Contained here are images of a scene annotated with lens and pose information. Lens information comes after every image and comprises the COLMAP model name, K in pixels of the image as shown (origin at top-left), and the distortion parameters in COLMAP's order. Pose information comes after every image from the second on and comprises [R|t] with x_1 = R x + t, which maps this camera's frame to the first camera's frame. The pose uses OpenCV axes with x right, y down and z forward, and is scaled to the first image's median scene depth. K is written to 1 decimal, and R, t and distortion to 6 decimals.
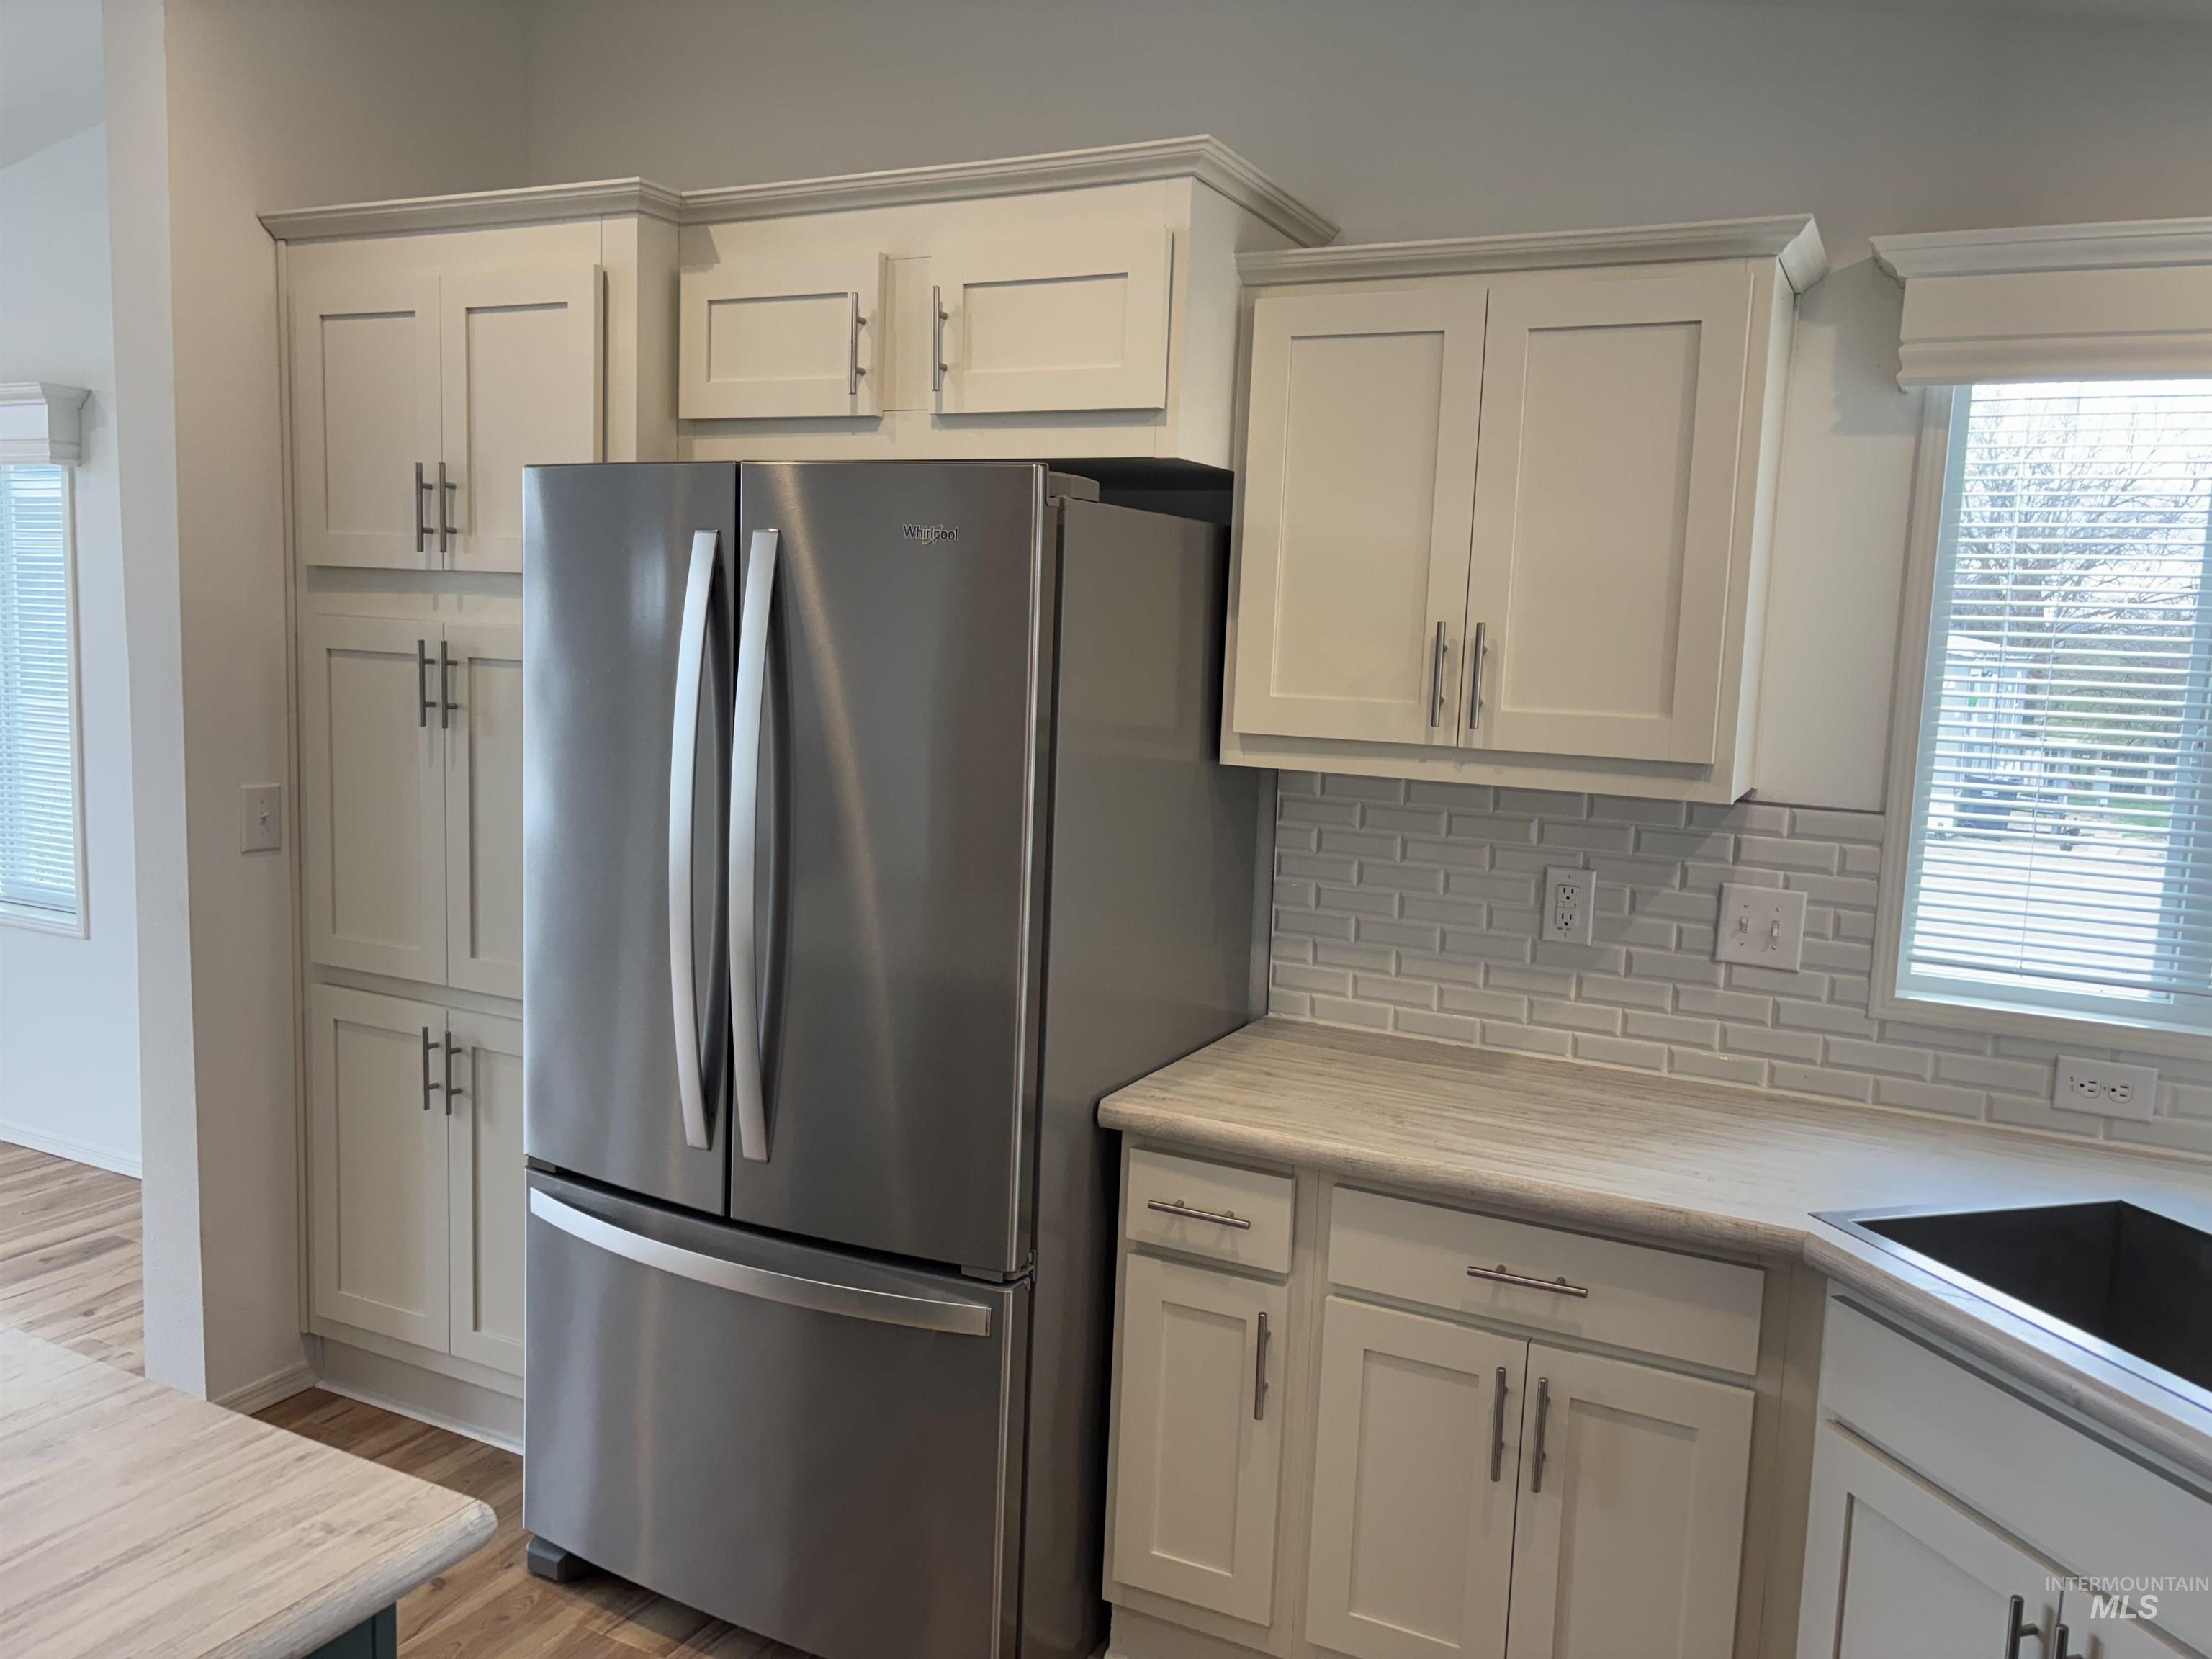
lens RADIAL K [[1669.5, 0, 1104.3], [0, 1669.5, 809.3], [0, 0, 1]] dist [0.058496, -0.075136]
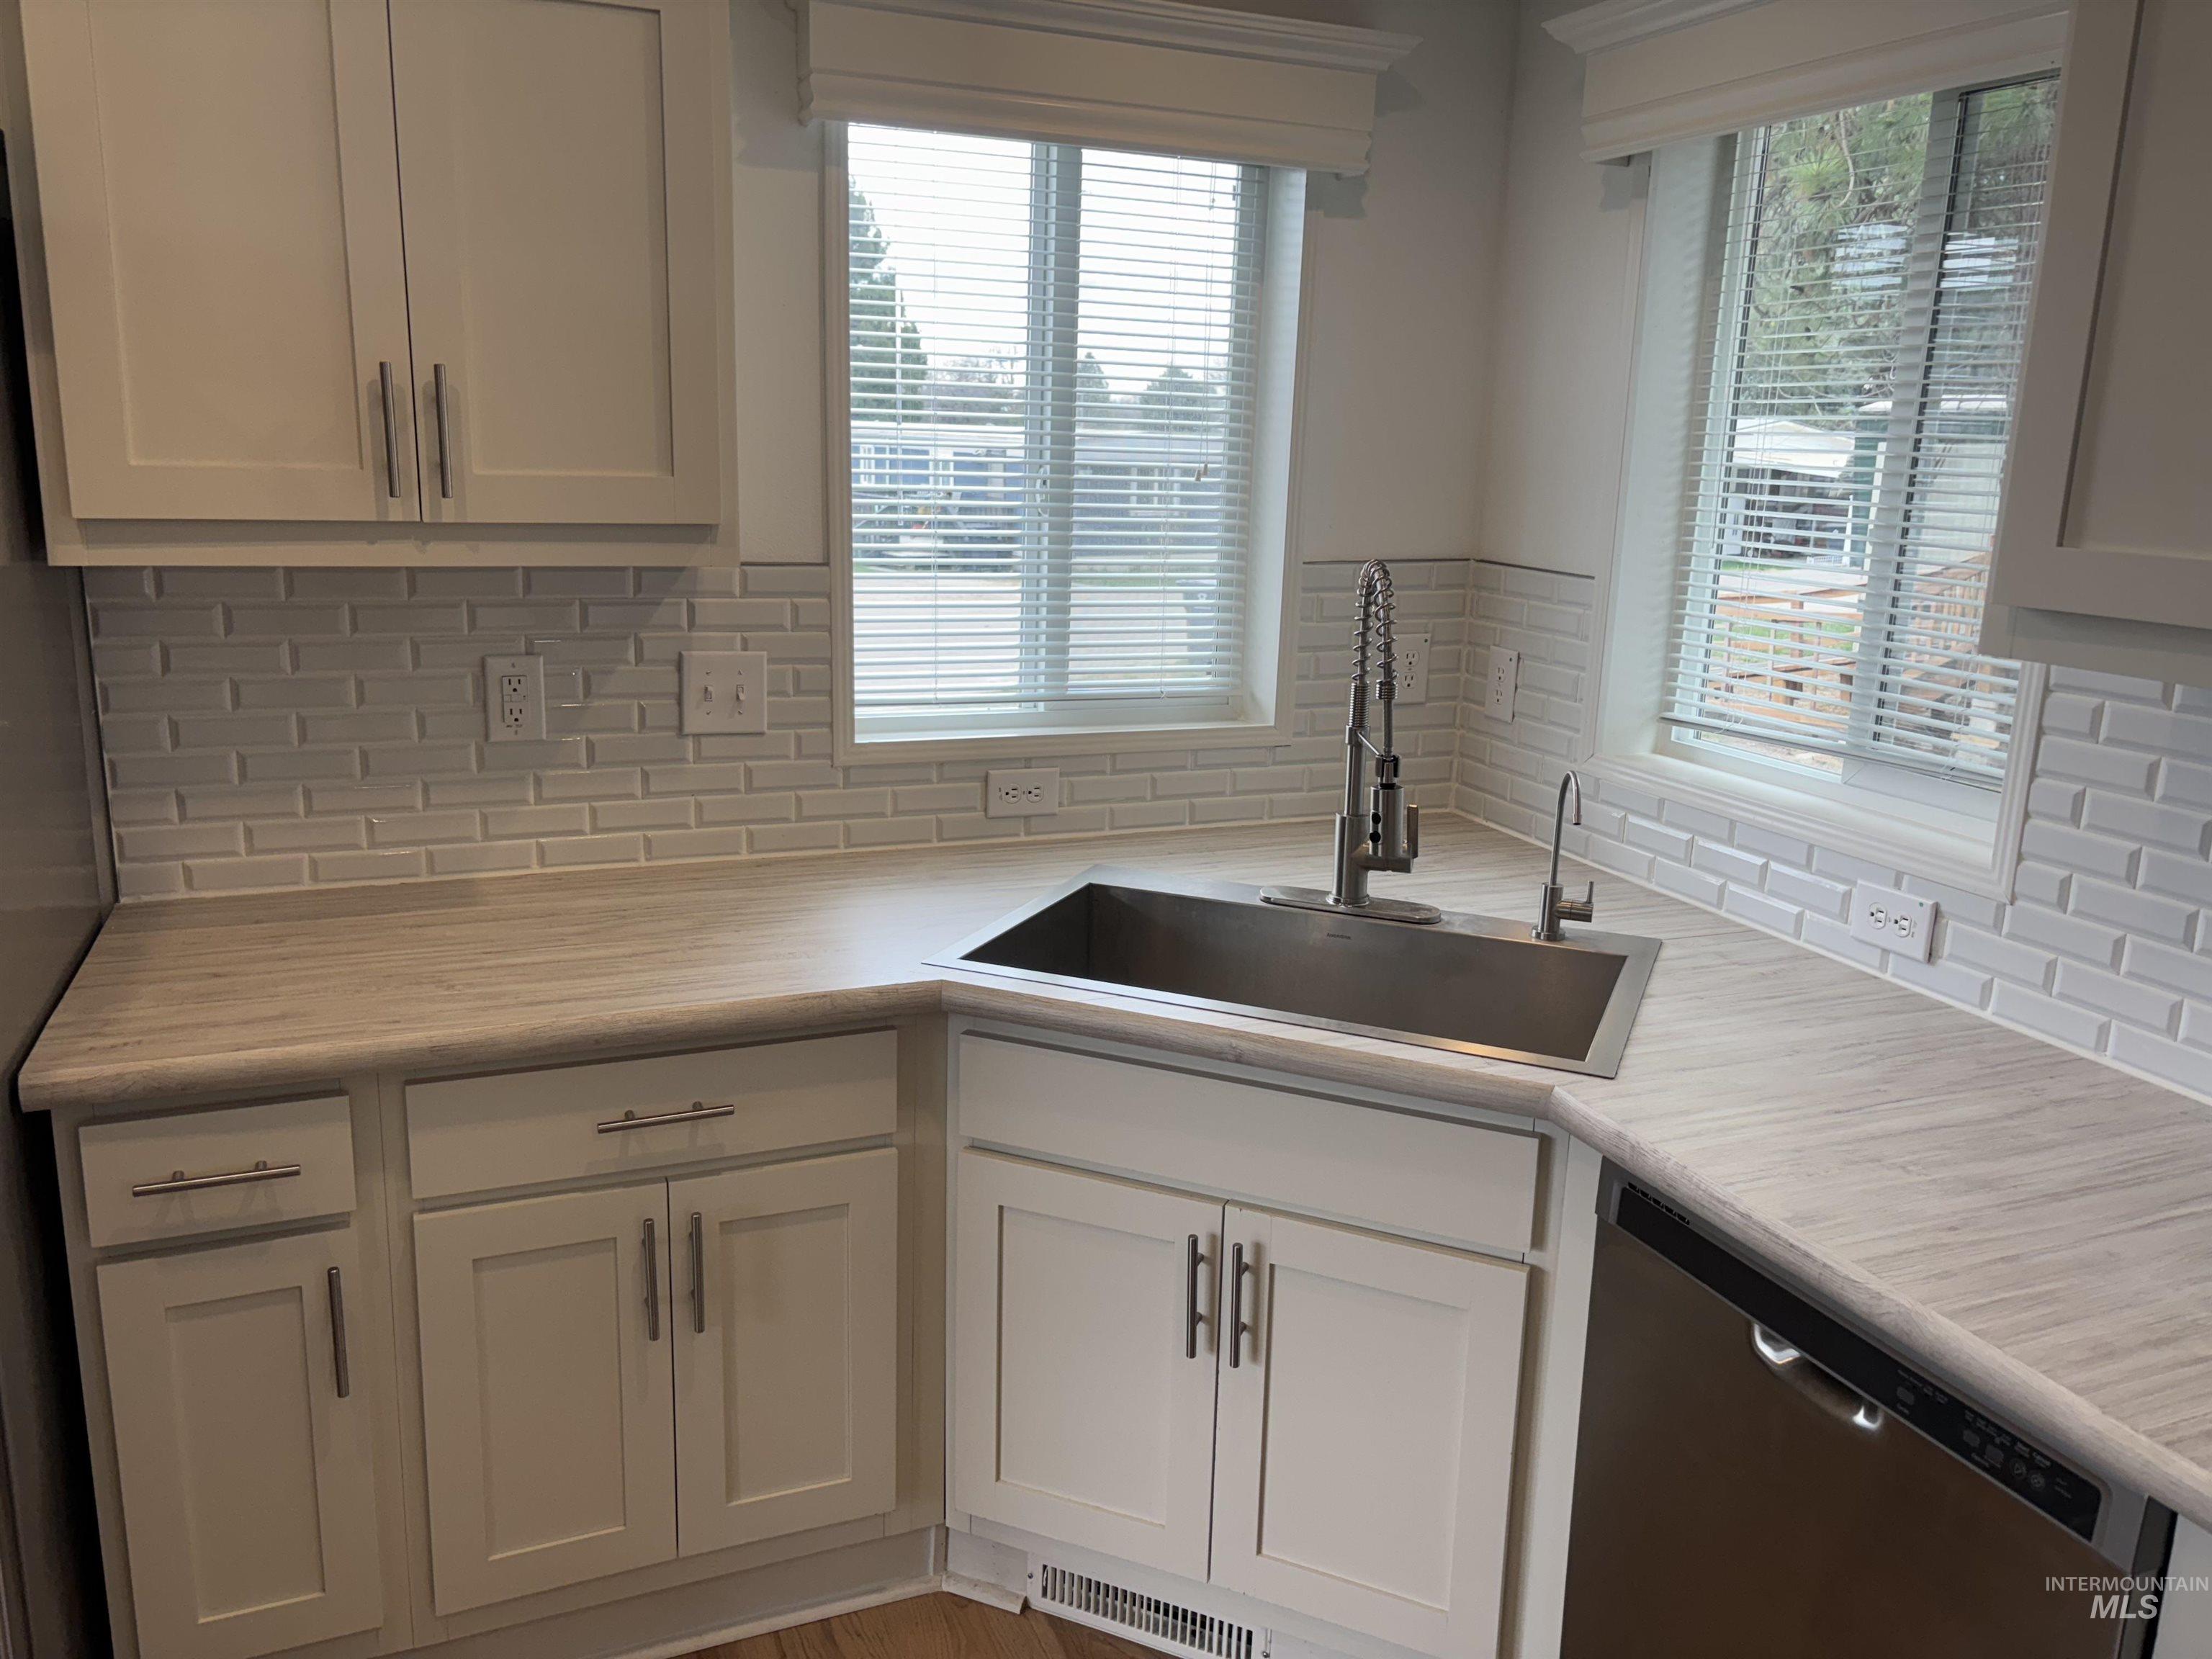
lens RADIAL K [[1681.4, 0, 1133.4], [0, 1681.4, 799.0], [0, 0, 1]] dist [0.024681, -0.003183]
pose [[0.643954, -0.182488, 0.742981, -0.191378], [0.078788, 0.981791, 0.172856, -0.019123], [-0.760996, -0.052773, 0.646606, 0.200809]]
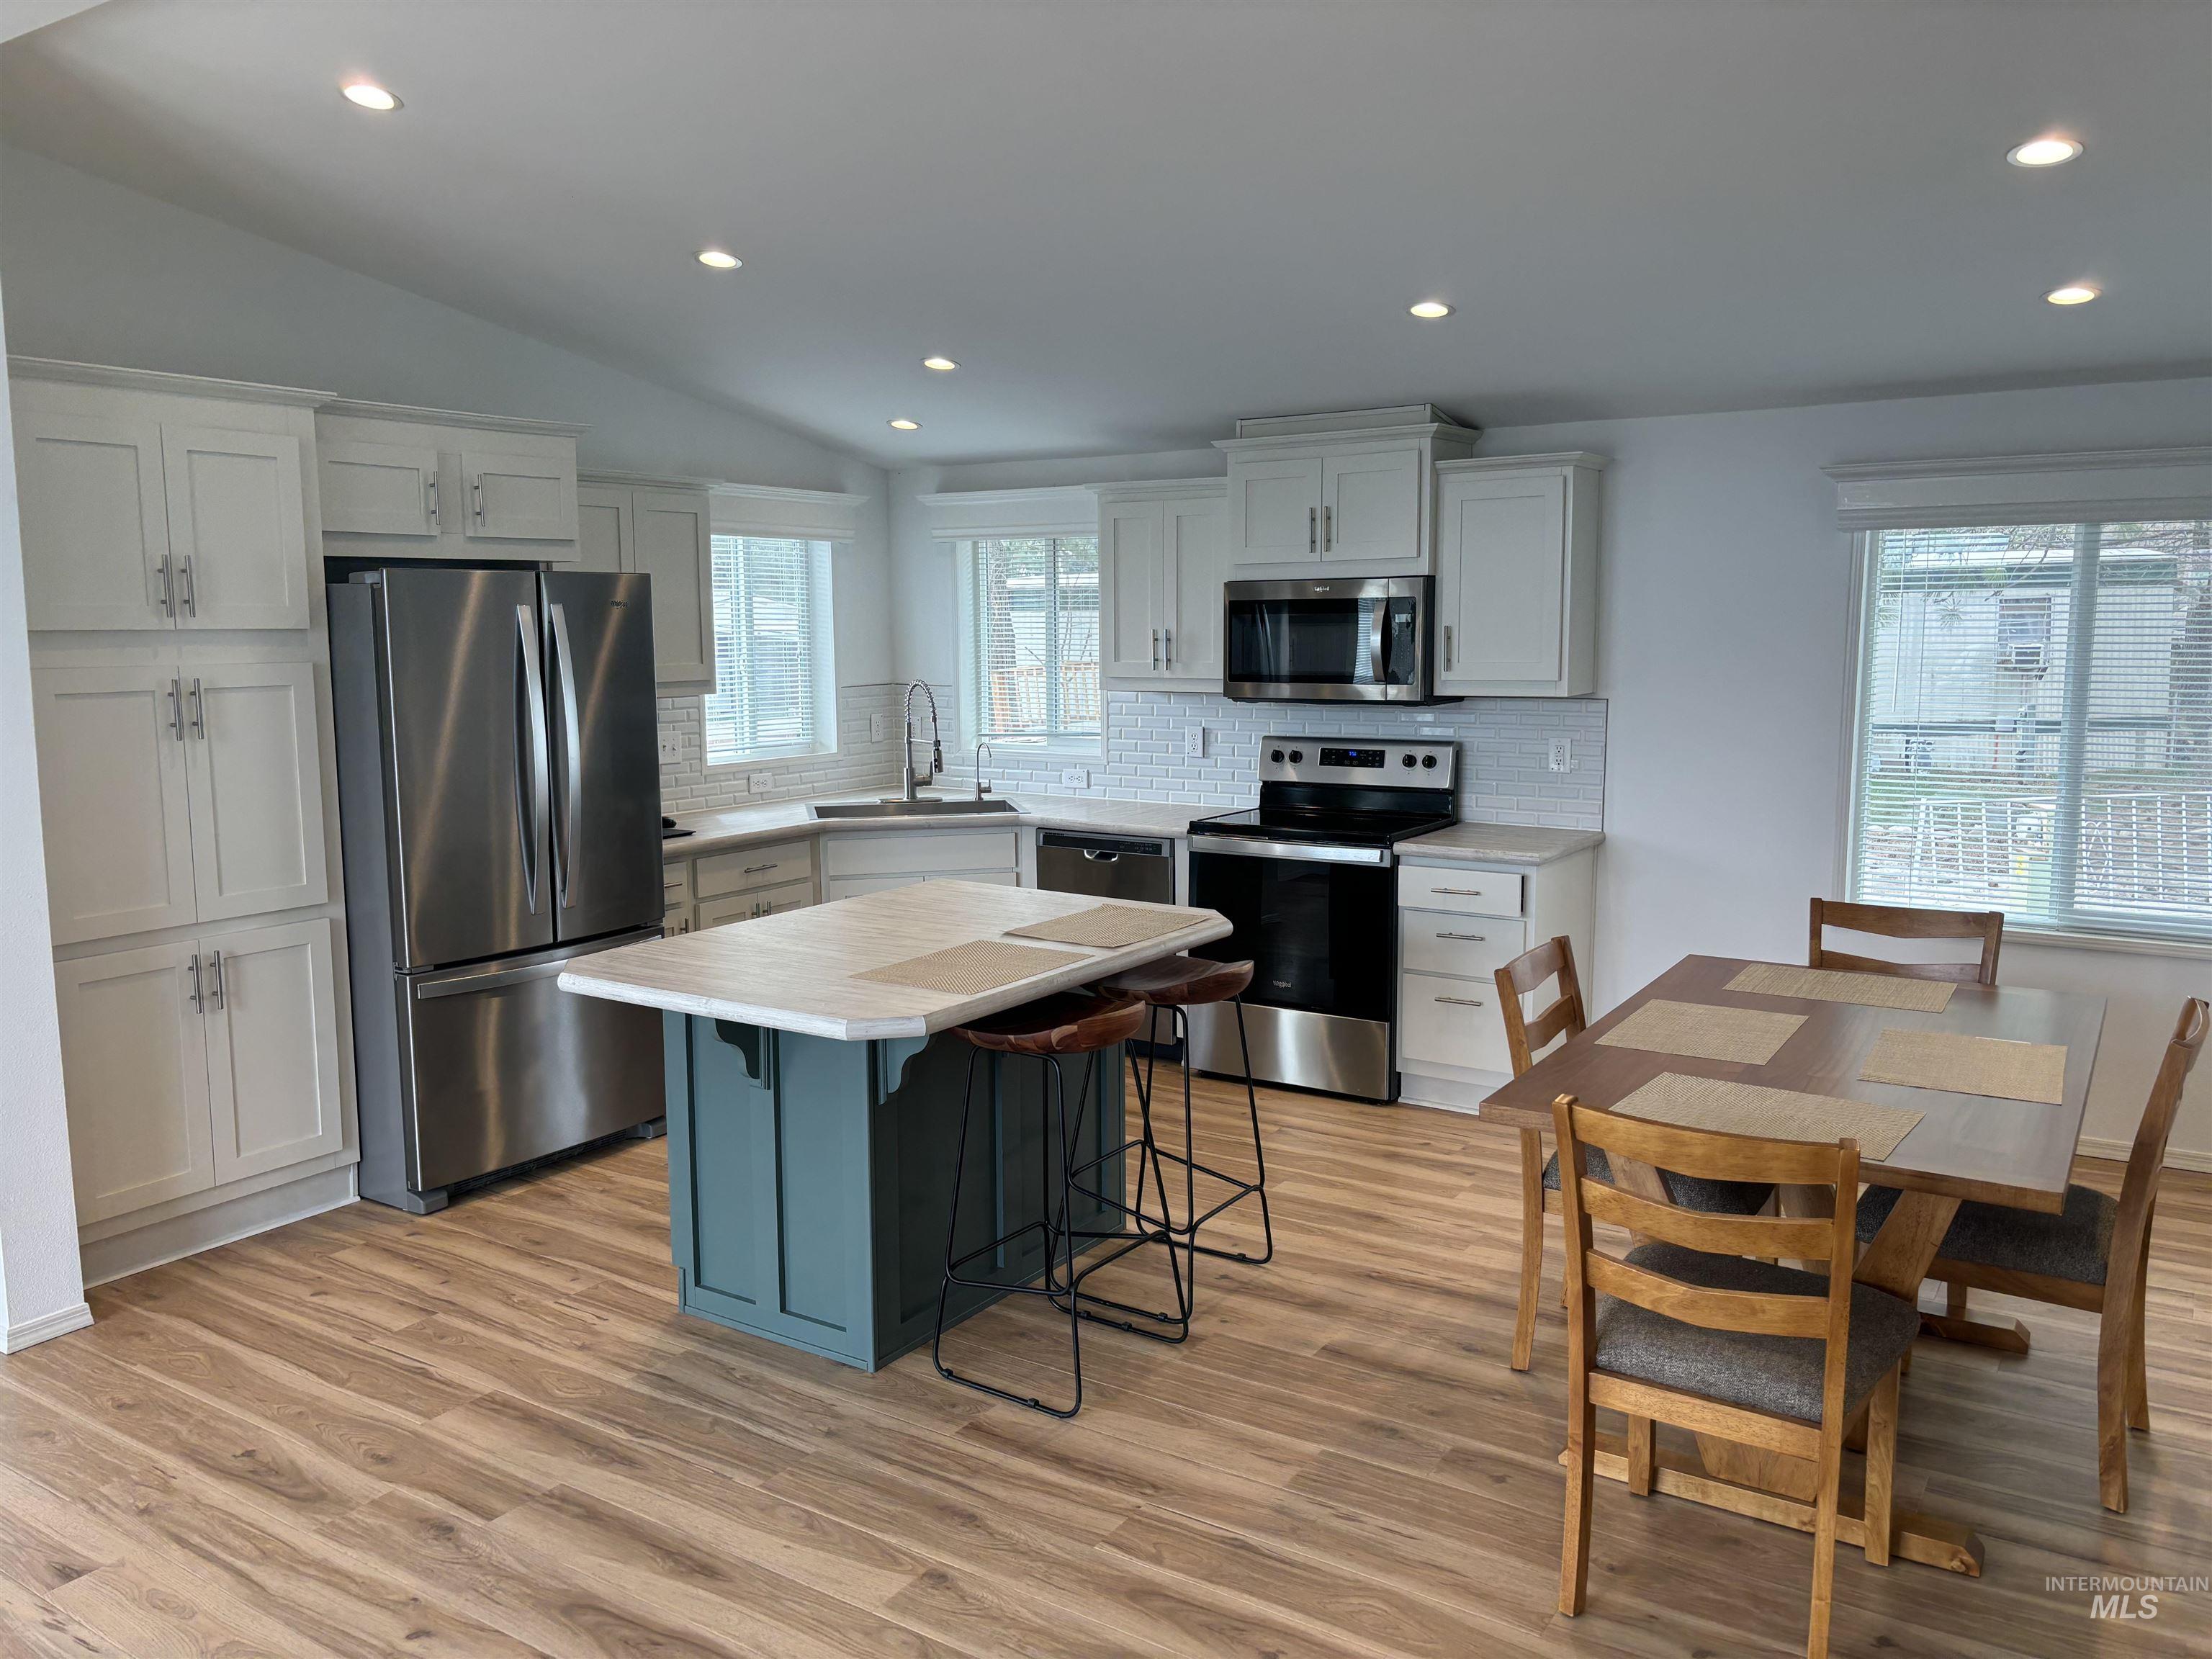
lens RADIAL K [[1669.5, 0, 1104.3], [0, 1669.5, 809.3], [0, 0, 1]] dist [0.058496, -0.075136]
pose [[0.107820, -0.154635, 0.982071, -2.015954], [0.121315, 0.982494, 0.141382, -0.115266], [-0.986741, 0.103896, 0.124692, 0.074167]]
